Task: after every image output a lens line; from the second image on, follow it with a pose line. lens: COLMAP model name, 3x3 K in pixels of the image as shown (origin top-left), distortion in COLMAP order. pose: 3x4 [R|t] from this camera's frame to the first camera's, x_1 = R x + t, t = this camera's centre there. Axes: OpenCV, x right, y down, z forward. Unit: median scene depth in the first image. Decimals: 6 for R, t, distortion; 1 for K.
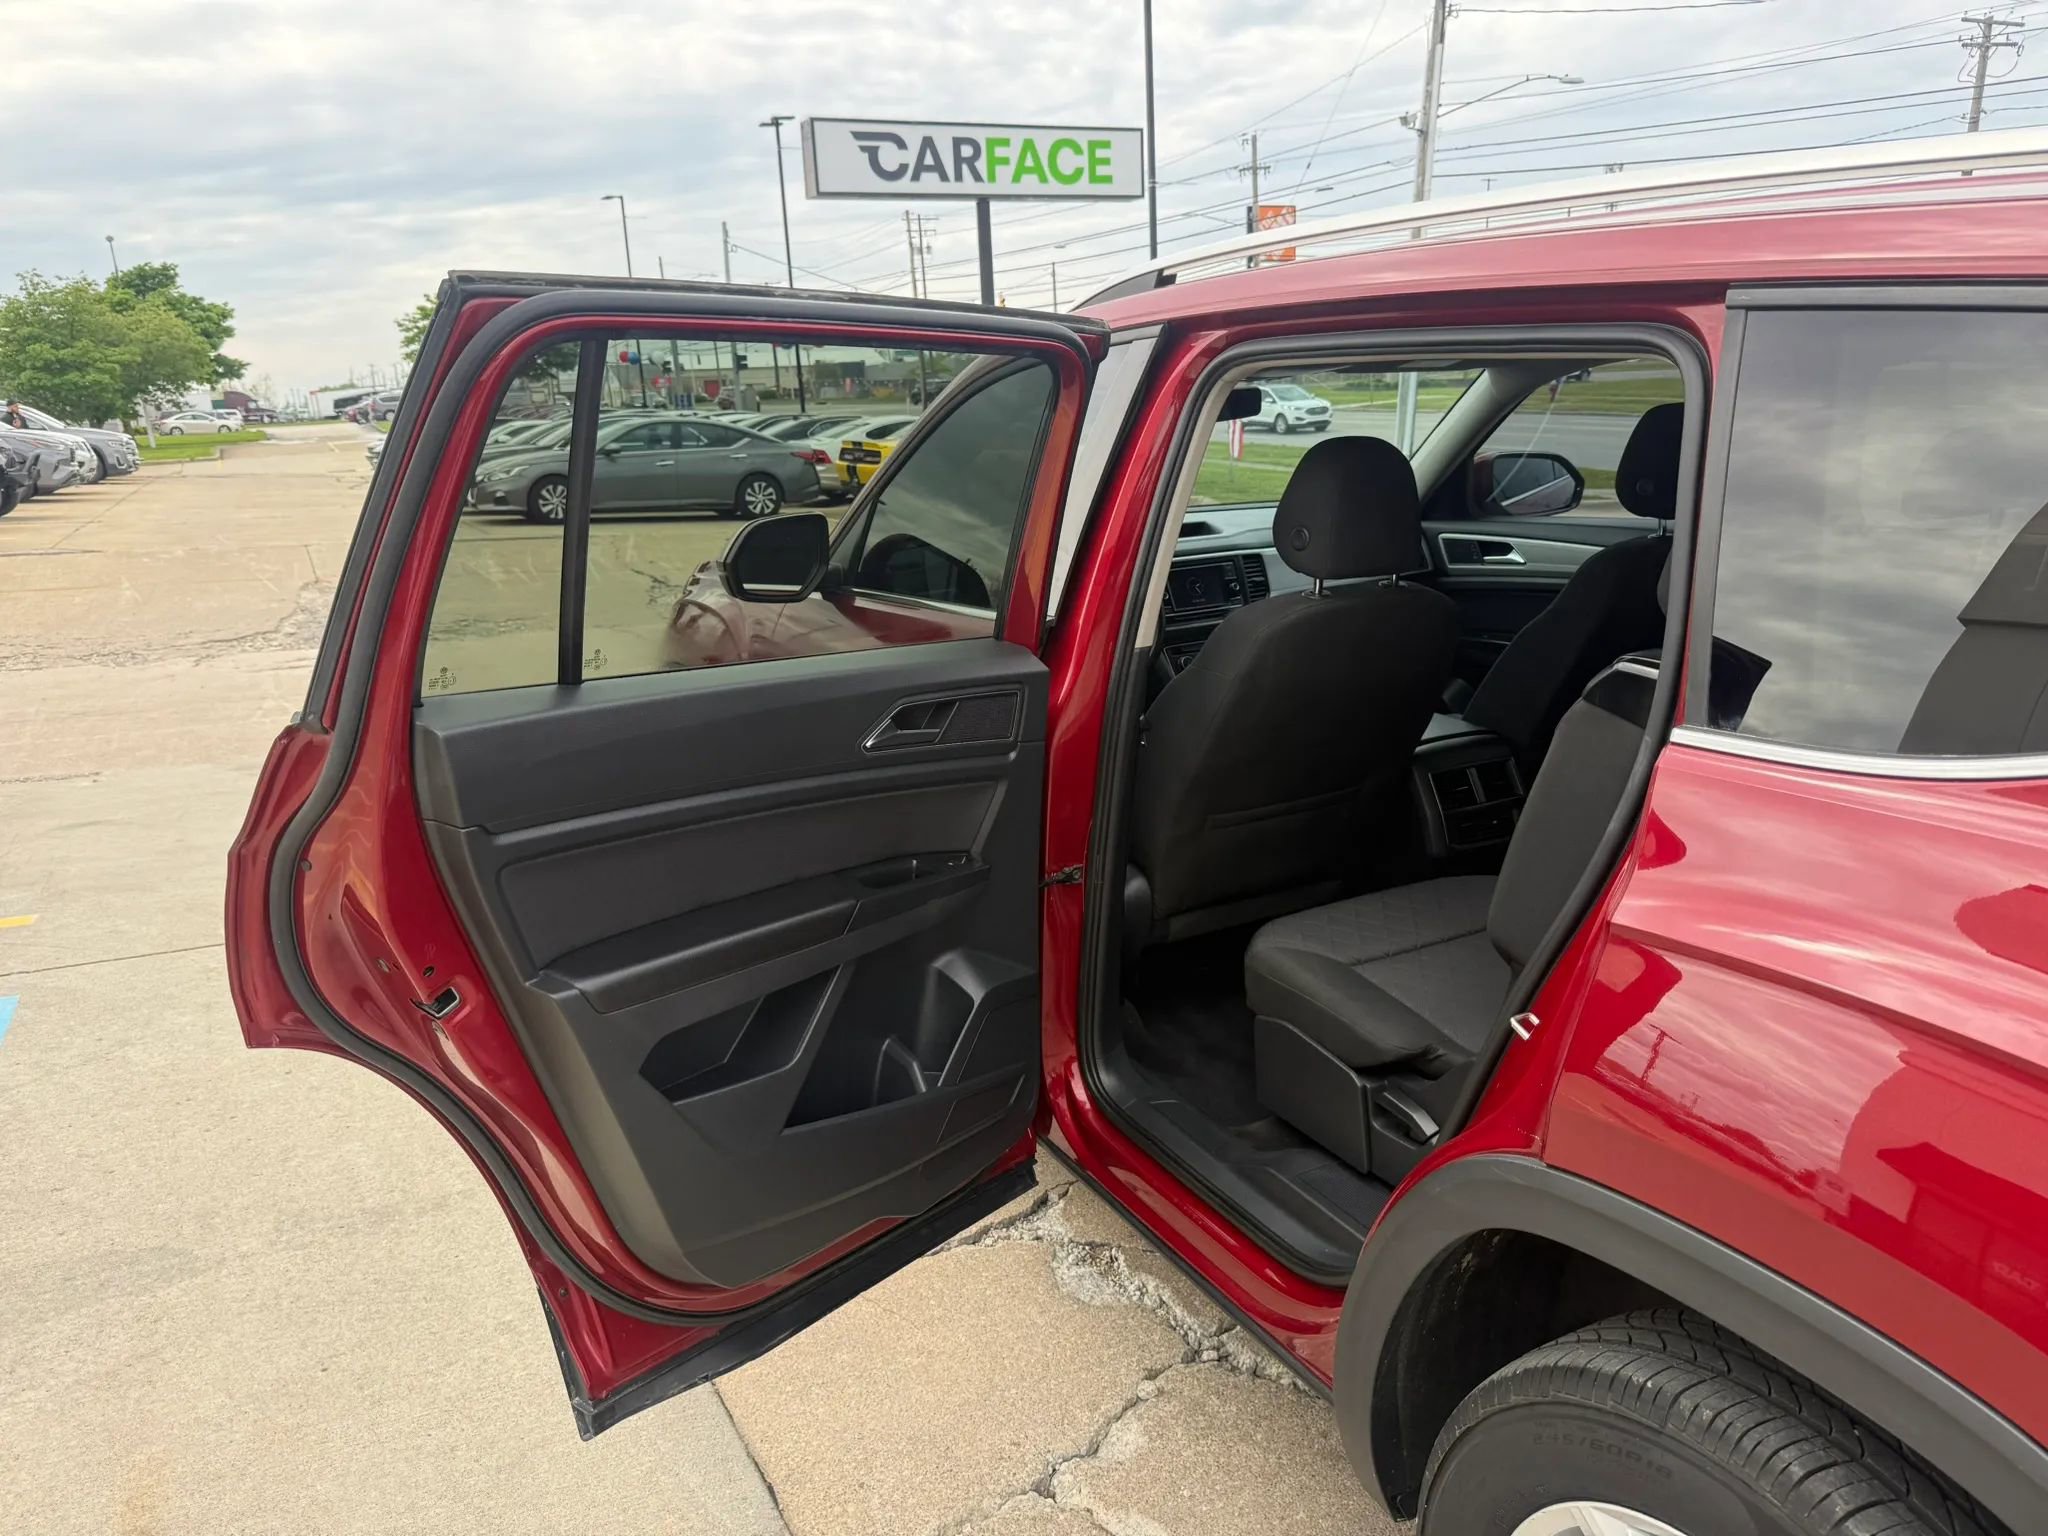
lens RADIAL K [[1462.6, 0, 1007.5], [0, 1462.6, 775.6], [0, 0, 1]] dist [0.021800, -0.035006]
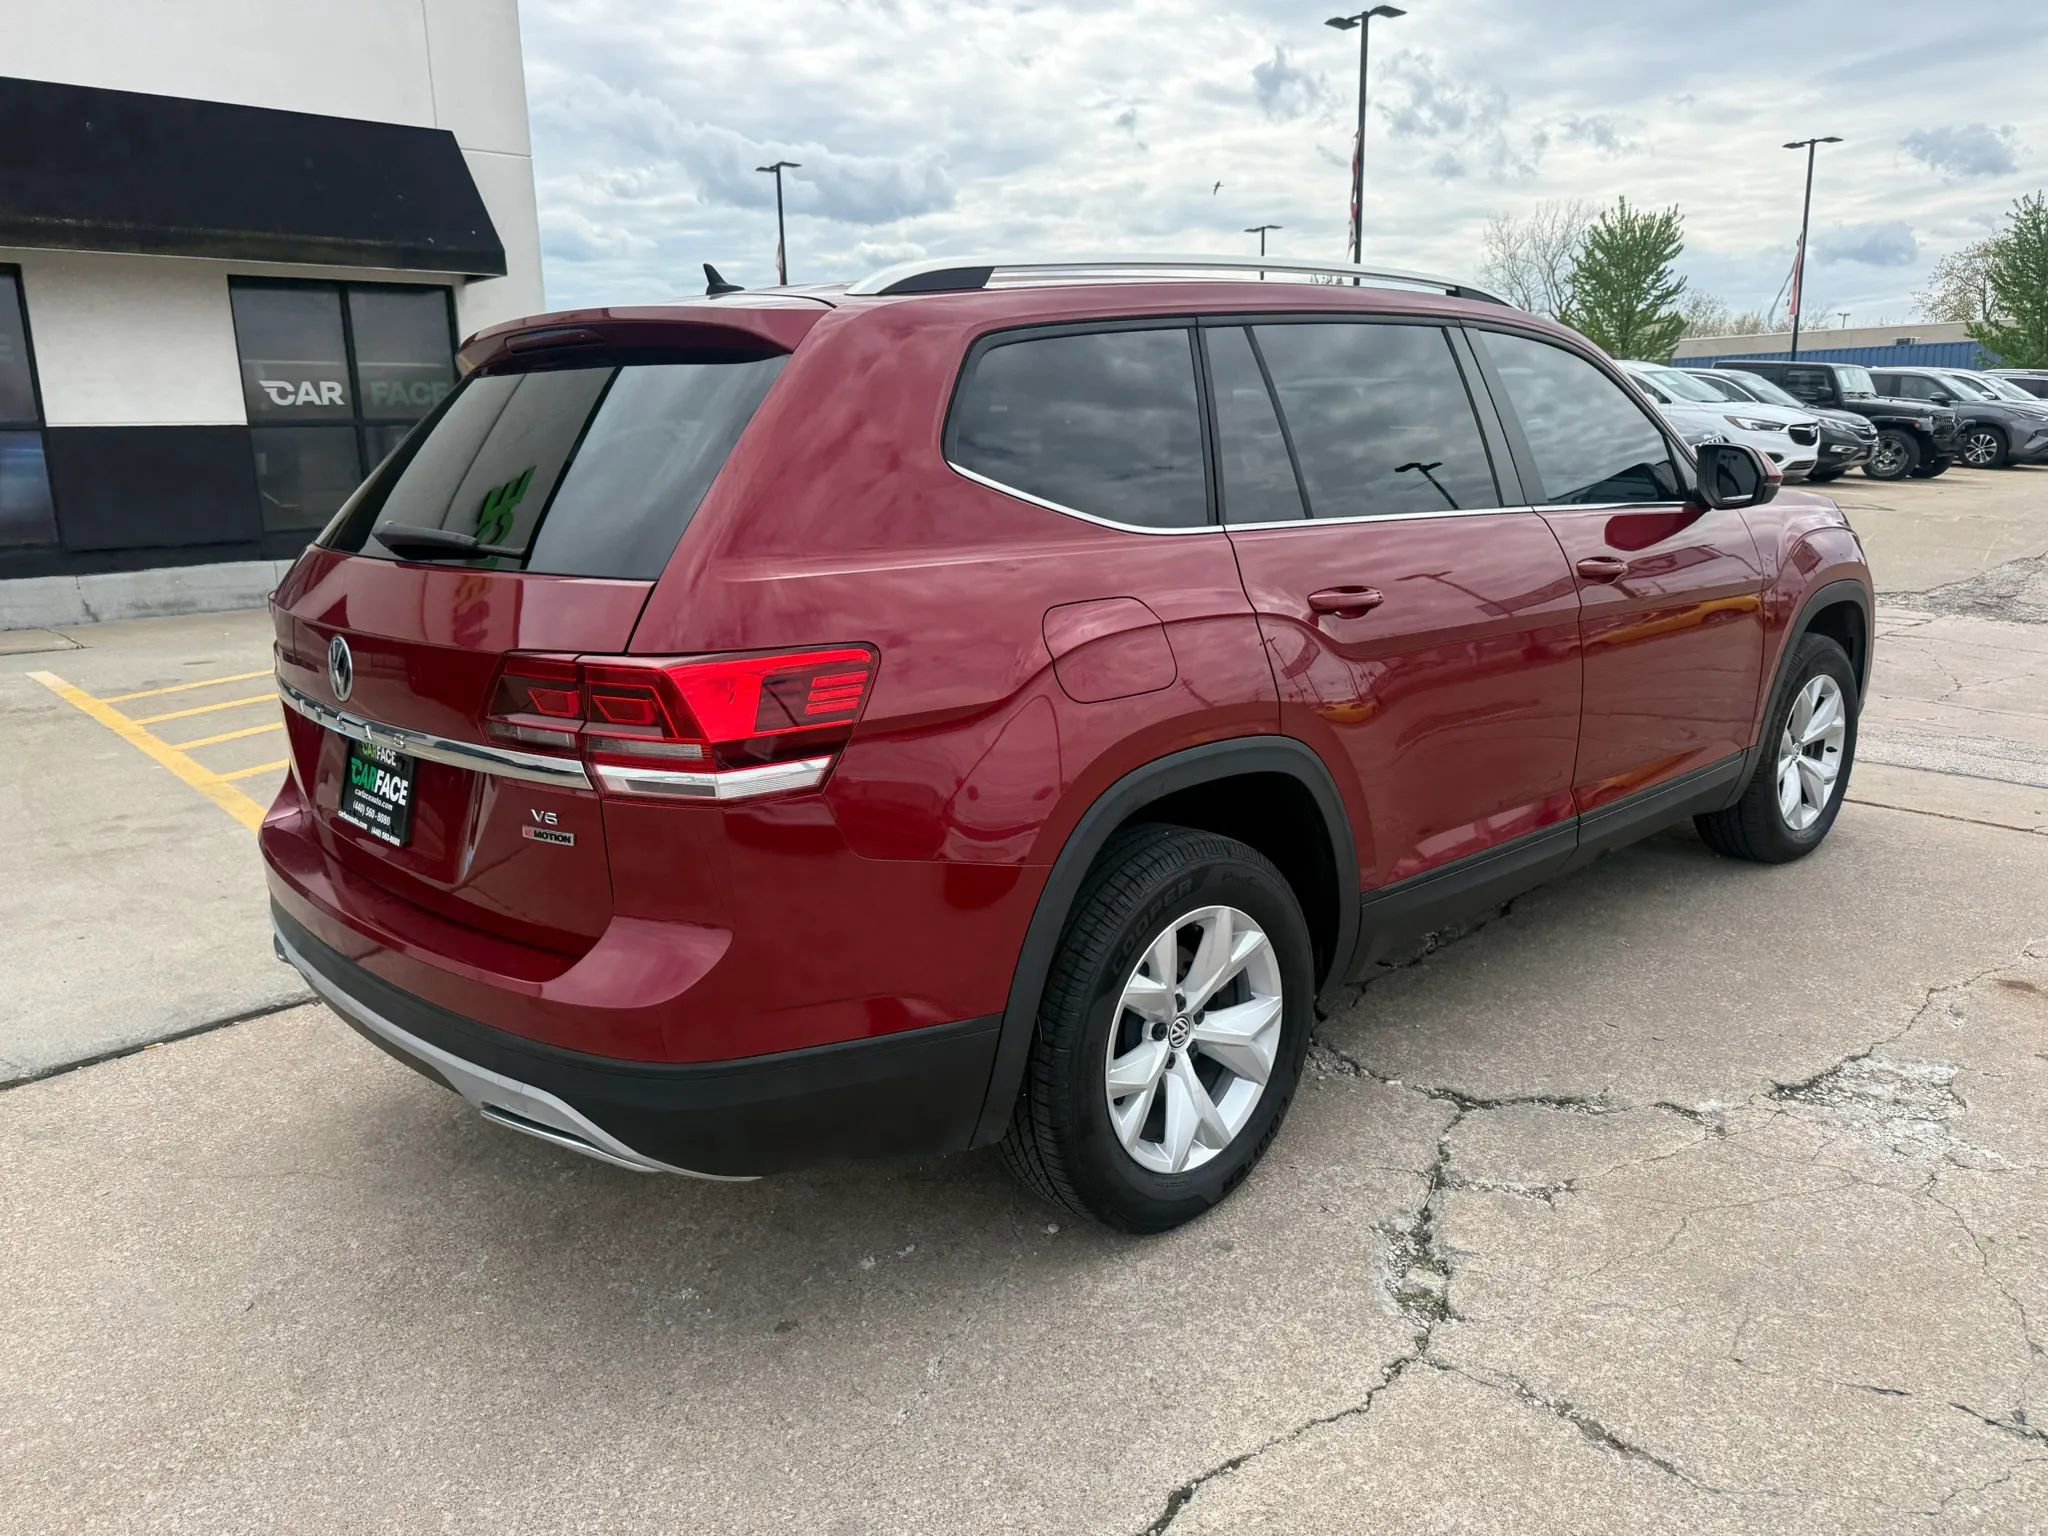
lens RADIAL K [[1462.6, 0, 1004.8], [0, 1462.6, 774.4], [0, 0, 1]] dist [0.021800, -0.035006]
pose [[0.265409, 0.254950, -0.929817, 0.140580], [-0.236241, 0.952202, 0.193655, -0.009200], [0.934745, 0.168263, 0.312952, 0.028544]]
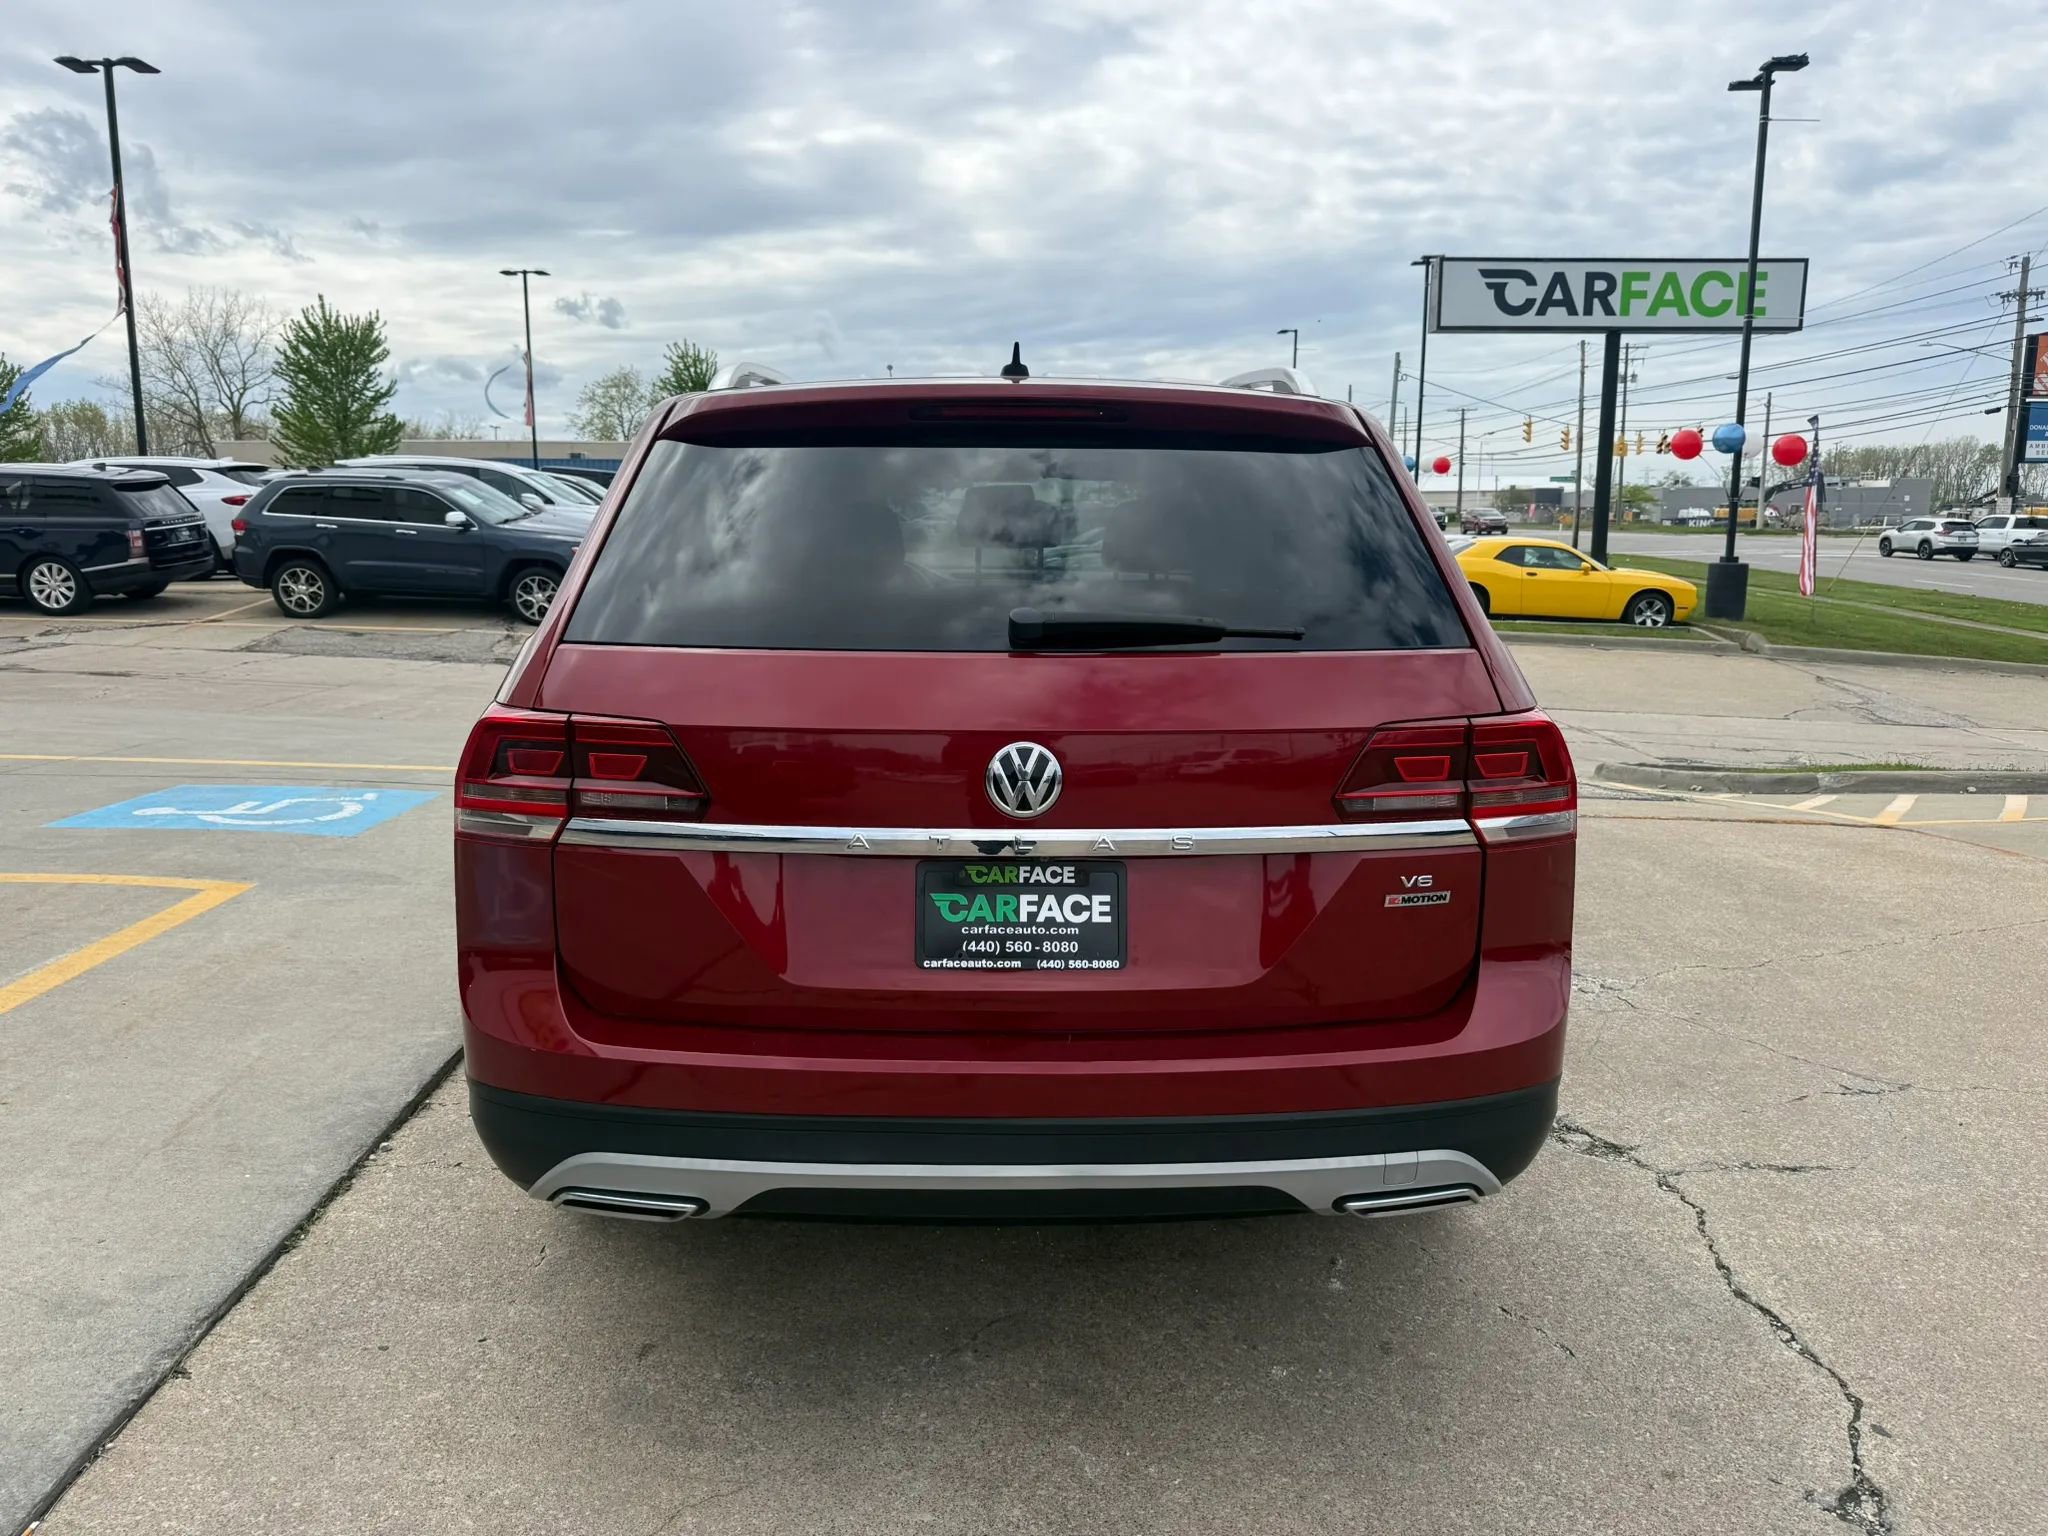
lens RADIAL K [[1462.6, 0, 1022.5], [0, 1462.6, 773.5], [0, 0, 1]] dist [0.021800, -0.035006]
pose [[0.896861, 0.123912, -0.424600, 0.086216], [-0.157162, 0.986590, -0.044045, 0.011165], [0.413449, 0.106233, 0.904309, -0.038877]]
